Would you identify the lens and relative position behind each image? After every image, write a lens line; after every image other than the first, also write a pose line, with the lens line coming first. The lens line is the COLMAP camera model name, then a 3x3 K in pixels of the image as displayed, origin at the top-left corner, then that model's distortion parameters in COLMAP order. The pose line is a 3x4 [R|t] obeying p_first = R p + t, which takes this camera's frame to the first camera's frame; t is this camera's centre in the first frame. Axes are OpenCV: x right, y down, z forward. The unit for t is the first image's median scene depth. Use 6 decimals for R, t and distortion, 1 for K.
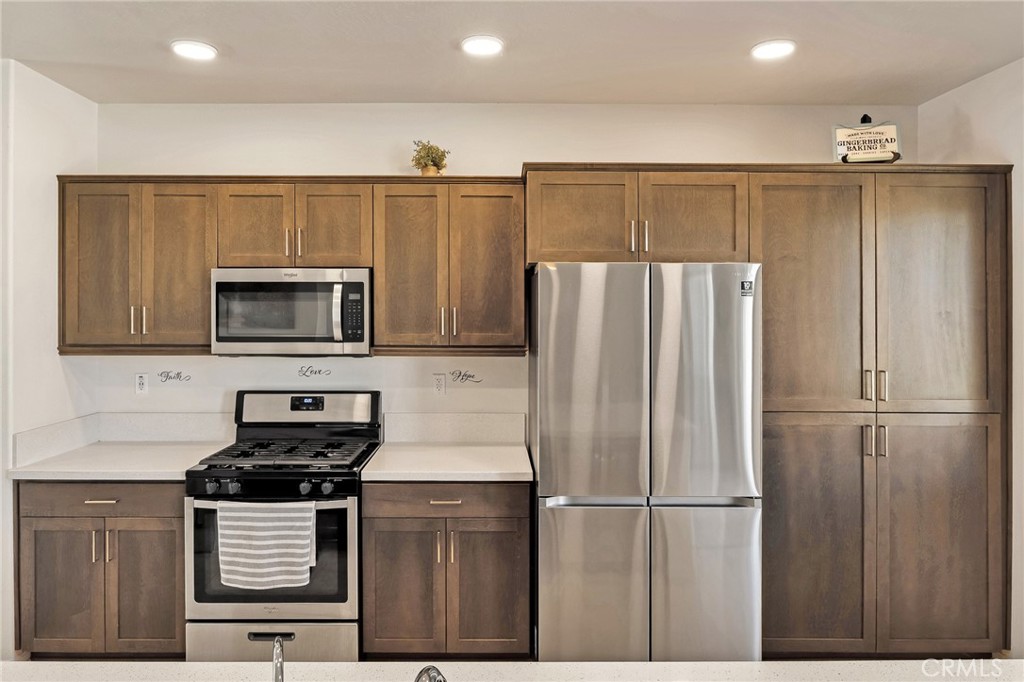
lens RADIAL K [[557.4, 0, 512.8], [0, 557.4, 300.7], [0, 0, 1]] dist [-0.026952, -0.000417]
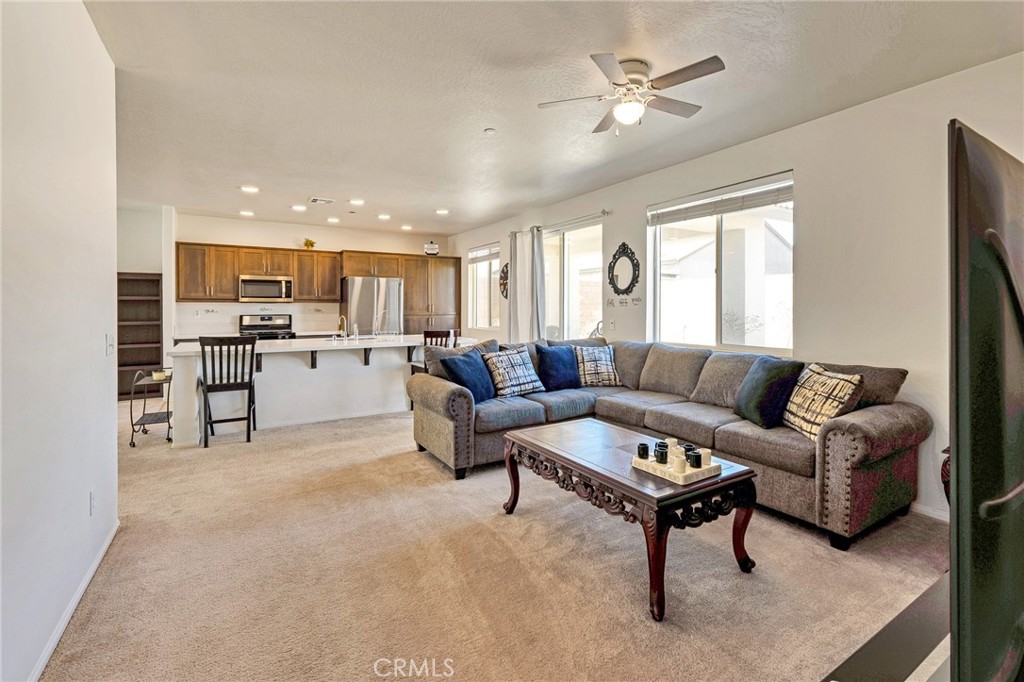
lens RADIAL K [[449.6, 0, 507.0], [0, 449.6, 305.9], [0, 0, 1]] dist [0.001153, 0.000074]
pose [[0.861459, -0.001421, 0.507826, -0.521648], [-0.000103, 0.999996, 0.002972, 0.111851], [-0.507828, -0.002612, 0.861455, -2.009375]]
